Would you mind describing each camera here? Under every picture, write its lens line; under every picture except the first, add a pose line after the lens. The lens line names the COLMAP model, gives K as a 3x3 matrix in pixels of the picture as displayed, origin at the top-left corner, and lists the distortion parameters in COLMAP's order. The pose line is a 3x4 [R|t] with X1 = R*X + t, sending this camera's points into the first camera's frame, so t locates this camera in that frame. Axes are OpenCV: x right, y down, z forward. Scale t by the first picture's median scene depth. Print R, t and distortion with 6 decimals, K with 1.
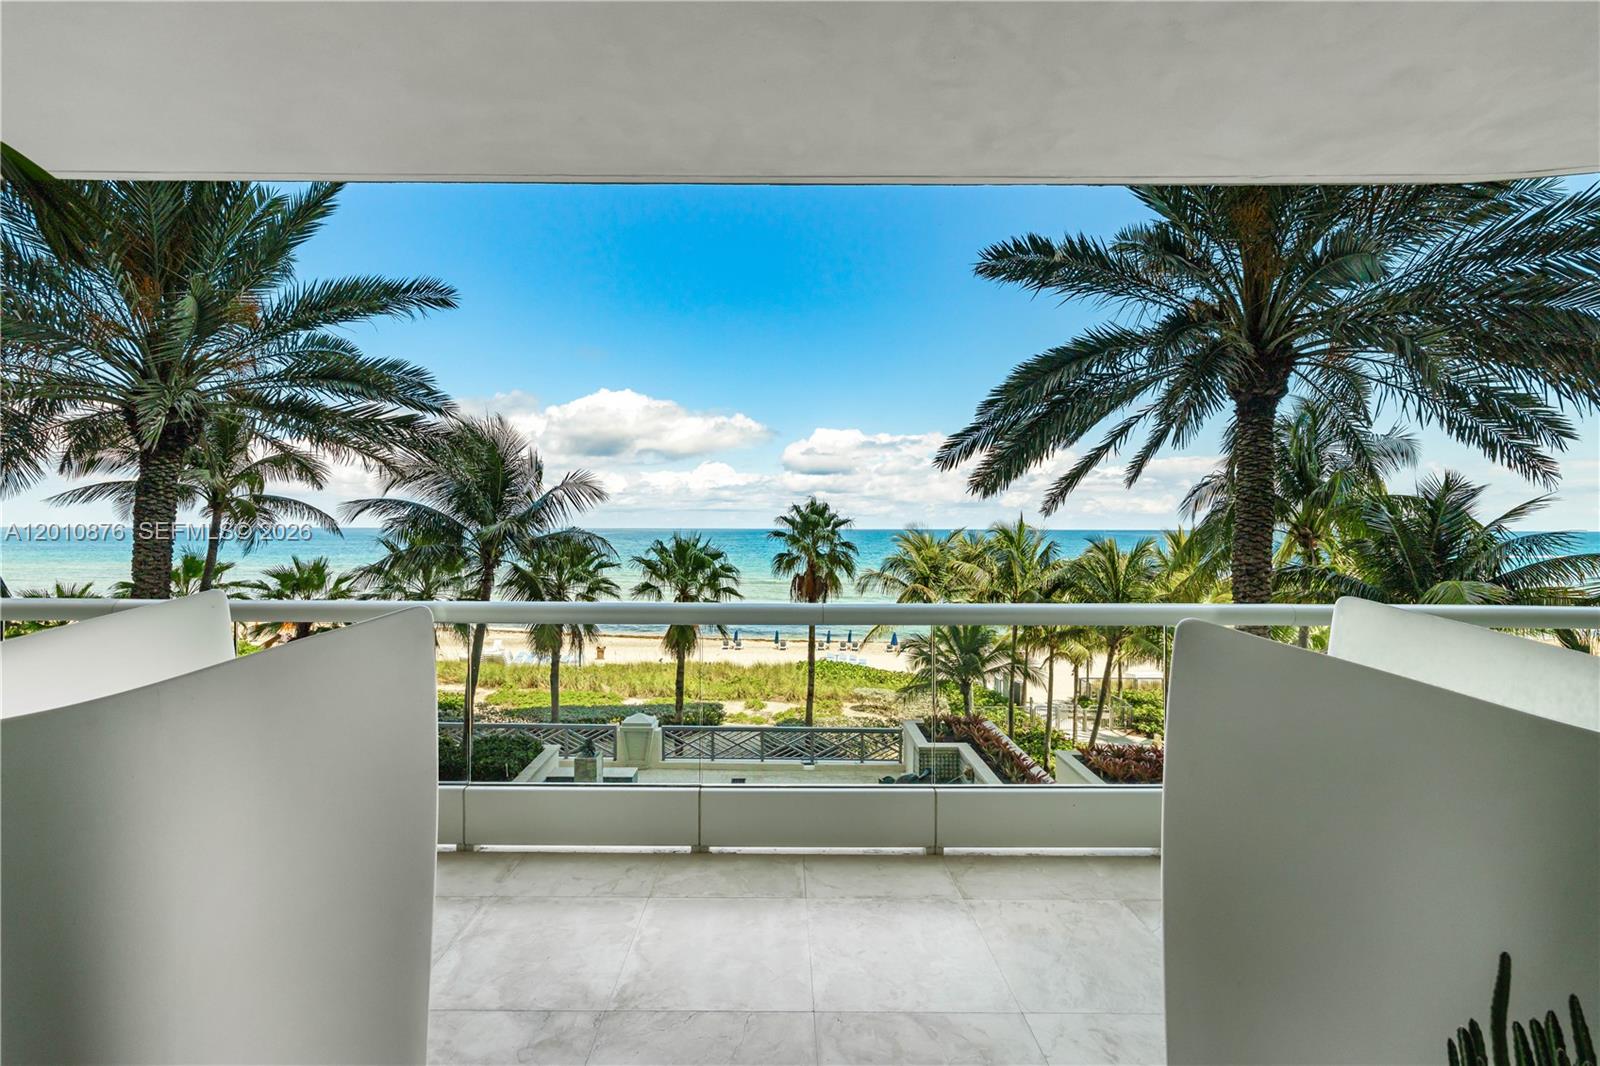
lens RADIAL K [[638.5, 0, 775.9], [0, 638.5, 534.4], [0, 0, 1]] dist [-0.001859, 0.000728]
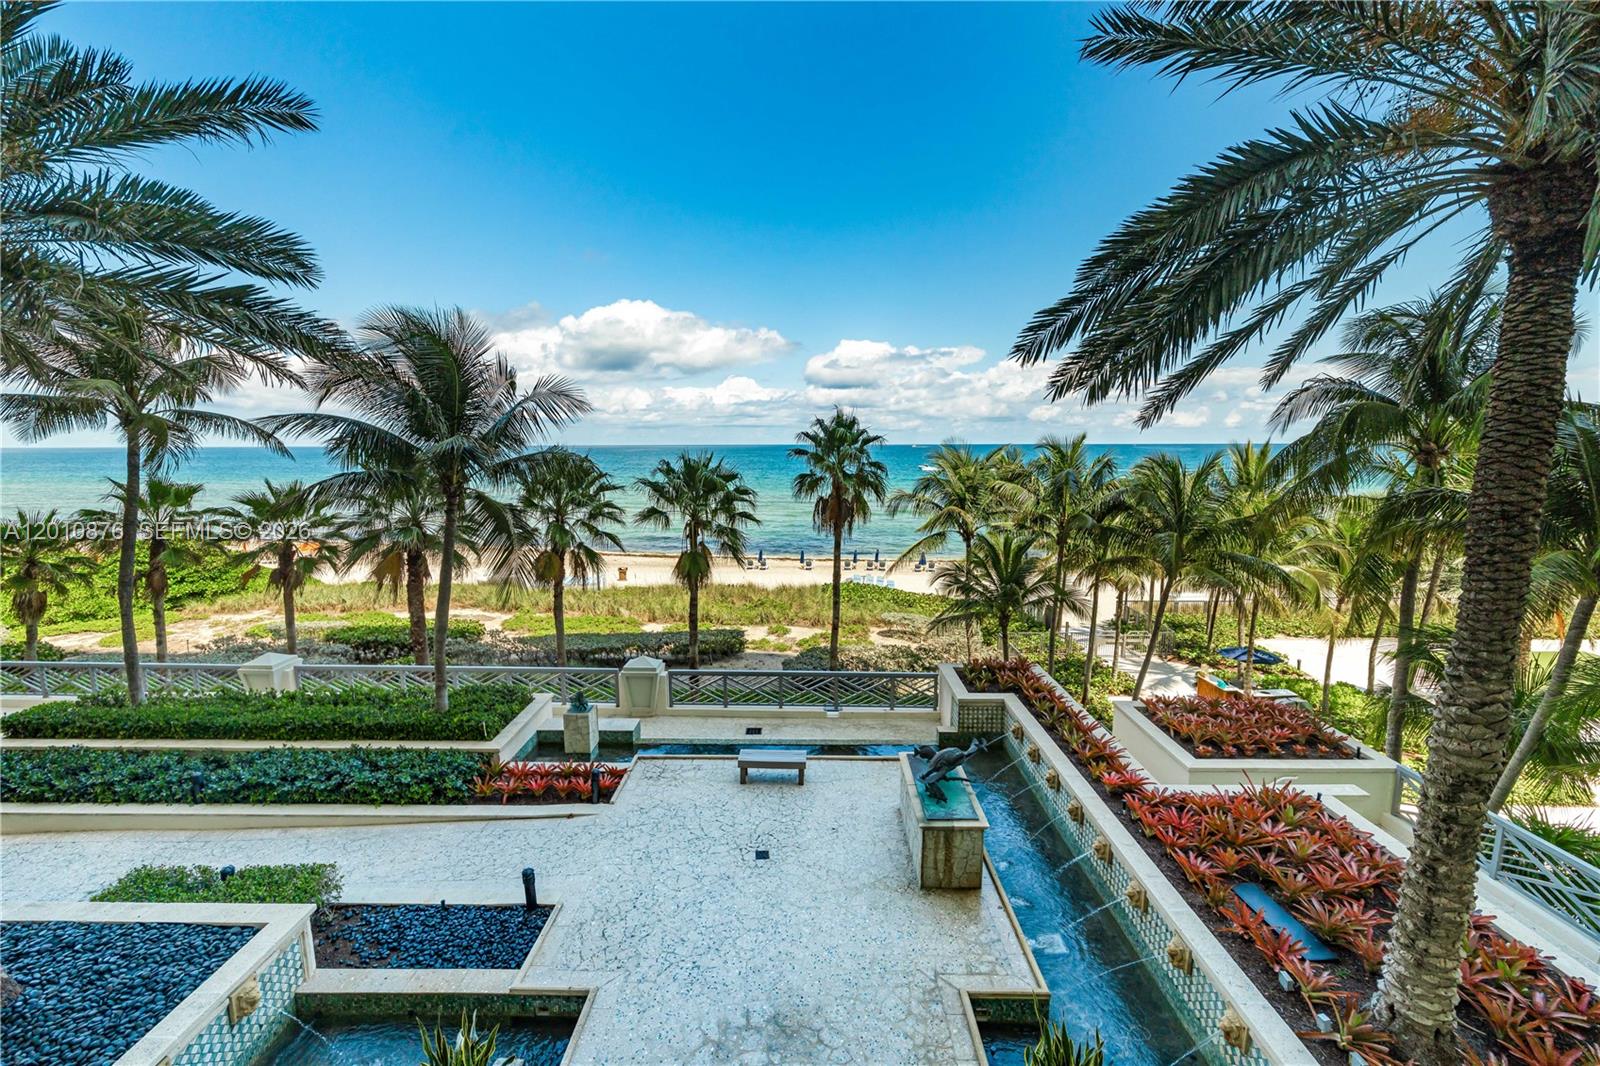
lens RADIAL K [[638.5, 0, 794.0], [0, 638.5, 524.1], [0, 0, 1]] dist [-0.001859, 0.000728]
pose [[0.999901, -0.004803, -0.013253, 0.007874], [0.006290, 0.993403, 0.114503, -0.003254], [0.012615, -0.114575, 0.993335, 0.106170]]
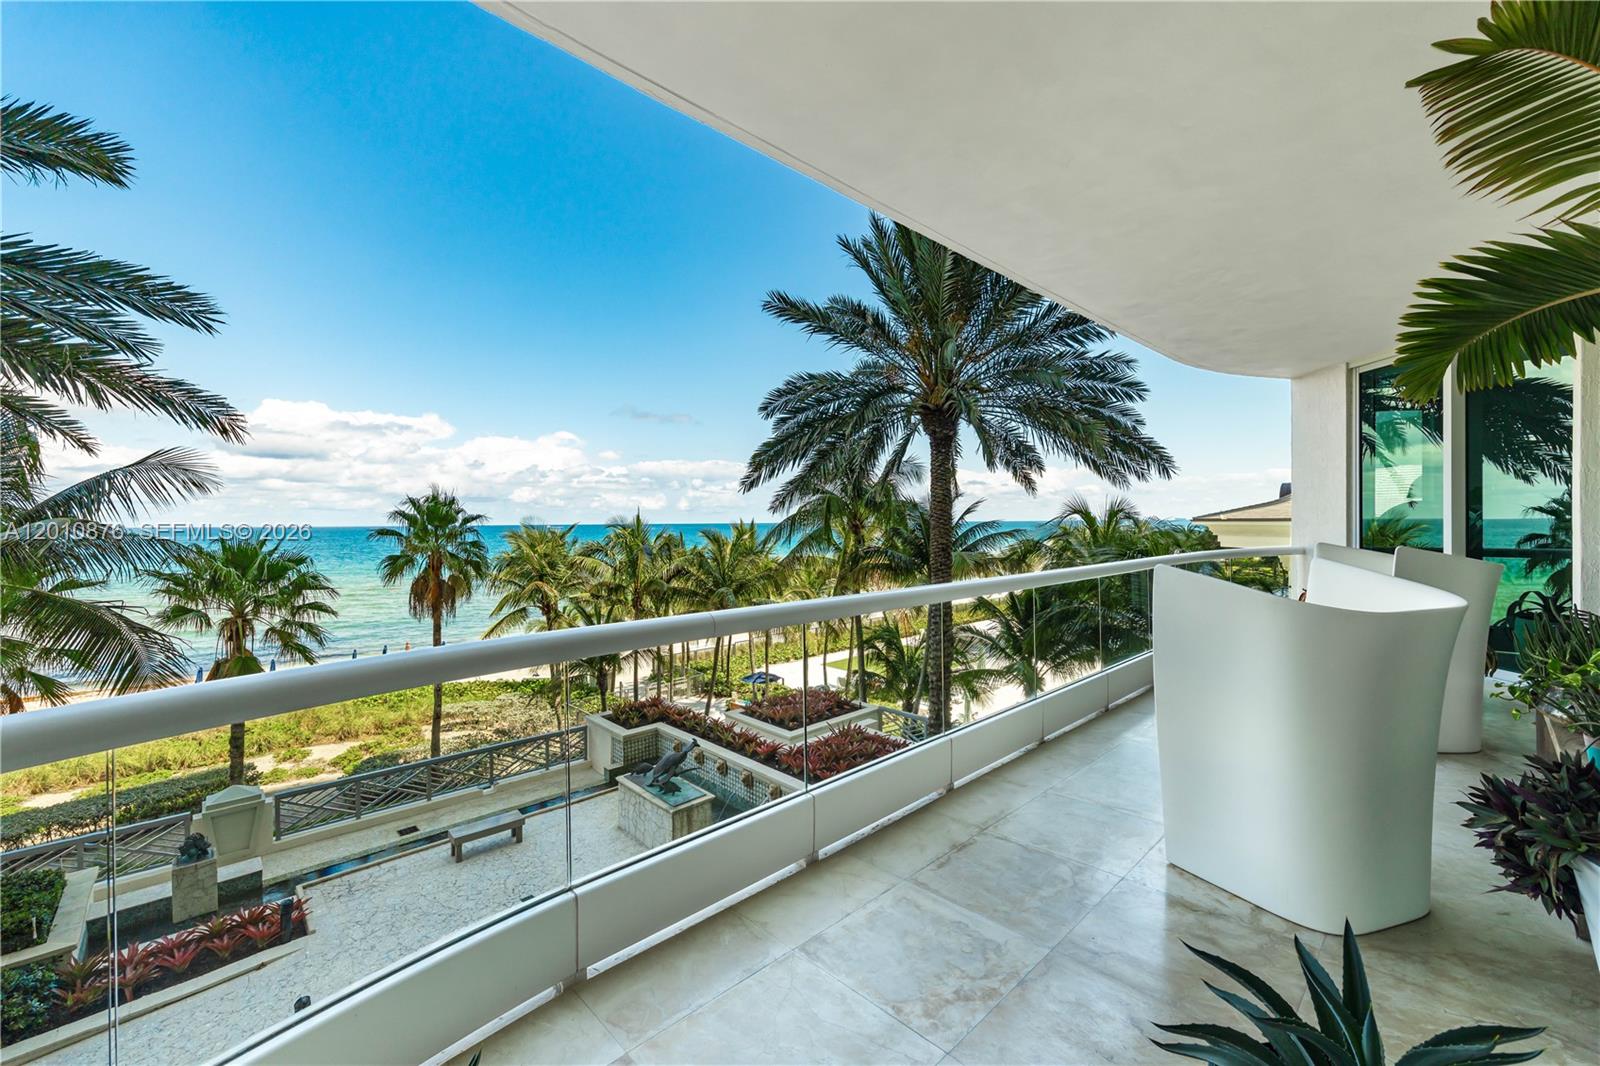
lens RADIAL K [[638.5, 0, 788.9], [0, 638.5, 525.1], [0, 0, 1]] dist [-0.001859, 0.000728]
pose [[0.736378, -0.011418, 0.676474, -0.182748], [0.016174, 0.999869, -0.000730, -0.001141], [-0.676377, 0.011479, 0.736466, 0.038045]]
